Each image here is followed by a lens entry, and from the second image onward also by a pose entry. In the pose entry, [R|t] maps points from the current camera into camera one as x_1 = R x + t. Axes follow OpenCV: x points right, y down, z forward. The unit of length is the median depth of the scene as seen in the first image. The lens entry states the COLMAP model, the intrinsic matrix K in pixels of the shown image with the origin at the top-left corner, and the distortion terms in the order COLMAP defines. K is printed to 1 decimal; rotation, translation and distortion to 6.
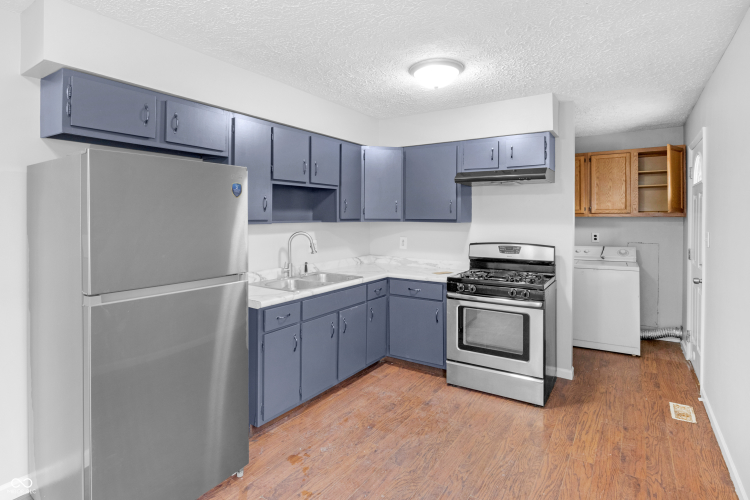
lens RADIAL K [[389.3, 0, 377.1], [0, 389.3, 219.2], [0, 0, 1]] dist [-0.009878, 0.000945]
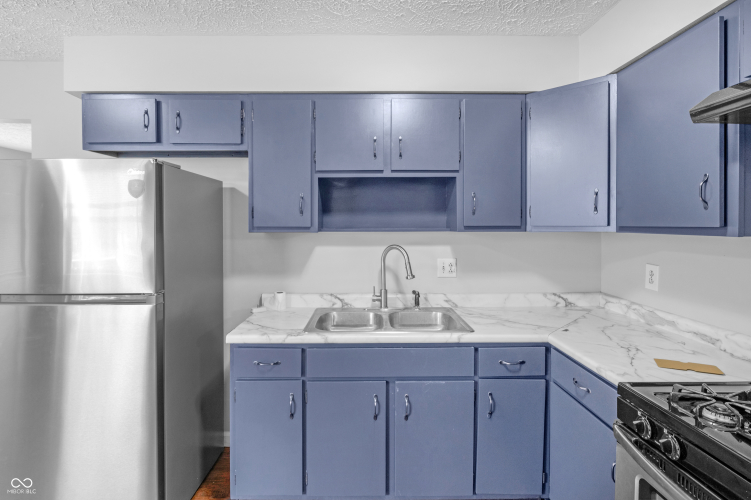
lens RADIAL K [[389.8, 0, 370.7], [0, 389.8, 226.8], [0, 0, 1]] dist [-0.009878, 0.000945]
pose [[0.557218, 0.002125, -0.830364, 0.327357], [-0.004136, 0.999991, -0.000216, 0.000655], [0.830356, 0.003555, 0.557222, 0.553135]]
